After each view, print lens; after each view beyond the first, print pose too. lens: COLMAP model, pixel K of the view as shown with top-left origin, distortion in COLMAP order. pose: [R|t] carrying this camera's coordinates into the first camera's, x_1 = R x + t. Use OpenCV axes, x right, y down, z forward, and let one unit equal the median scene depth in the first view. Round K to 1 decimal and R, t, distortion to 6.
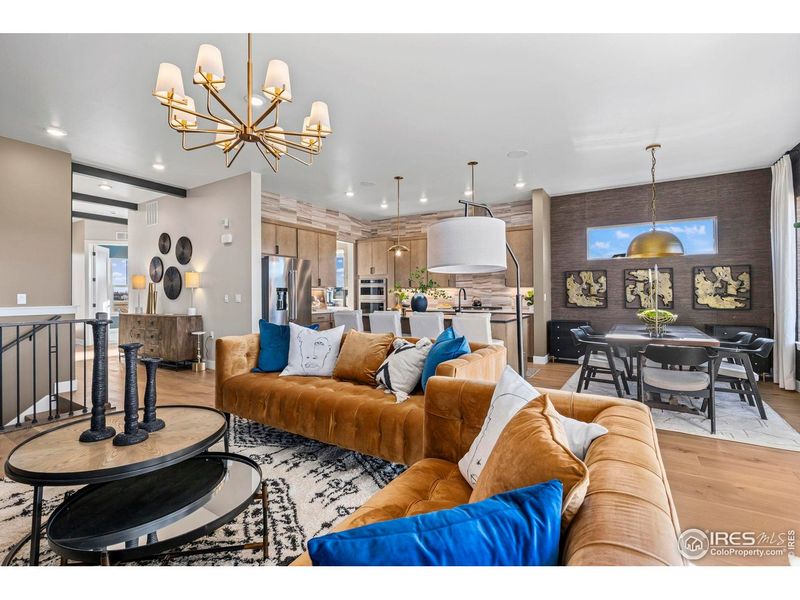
lens RADIAL K [[364.0, 0, 396.7], [0, 364.0, 299.4], [0, 0, 1]] dist [0.000281, 0.000350]
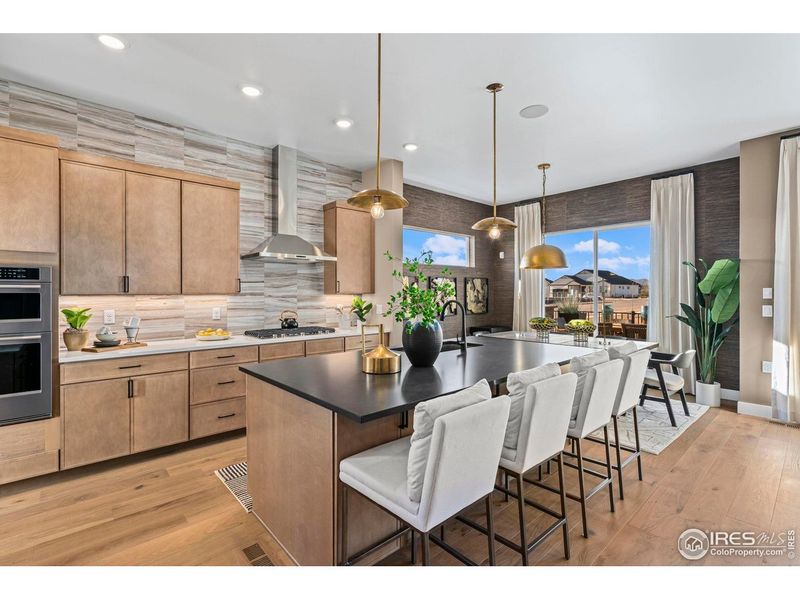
lens RADIAL K [[371.8, 0, 396.0], [0, 371.8, 295.4], [0, 0, 1]] dist [-0.000540, 0.000133]
pose [[0.286368, -0.004625, 0.958109, -0.341901], [0.018144, 0.999835, -0.000597, -0.034709], [-0.957948, 0.017555, 0.286405, 0.827434]]
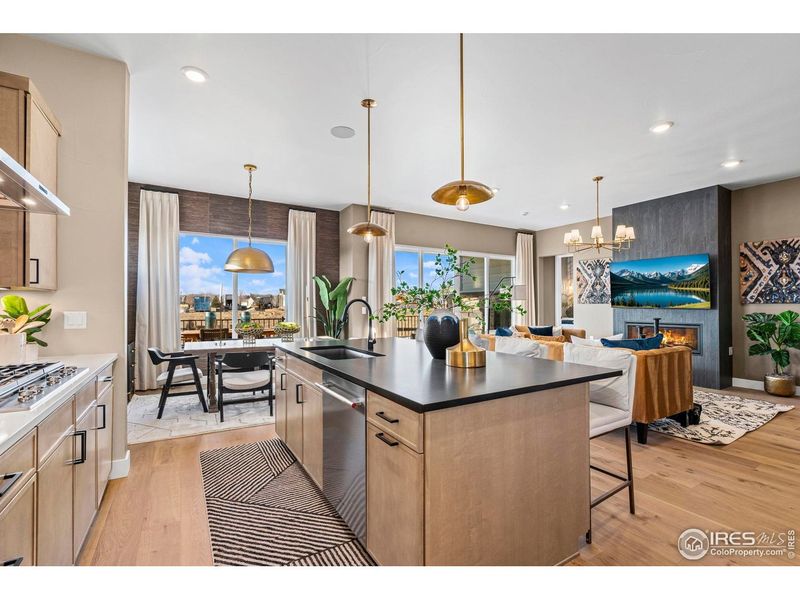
lens RADIAL K [[364.0, 0, 396.7], [0, 364.0, 299.4], [0, 0, 1]] dist [0.000281, 0.000350]
pose [[-0.889578, 0.011732, 0.456633, -0.100018], [0.012035, 0.999925, -0.002245, -0.023753], [-0.456625, 0.003499, -0.889652, 1.297596]]
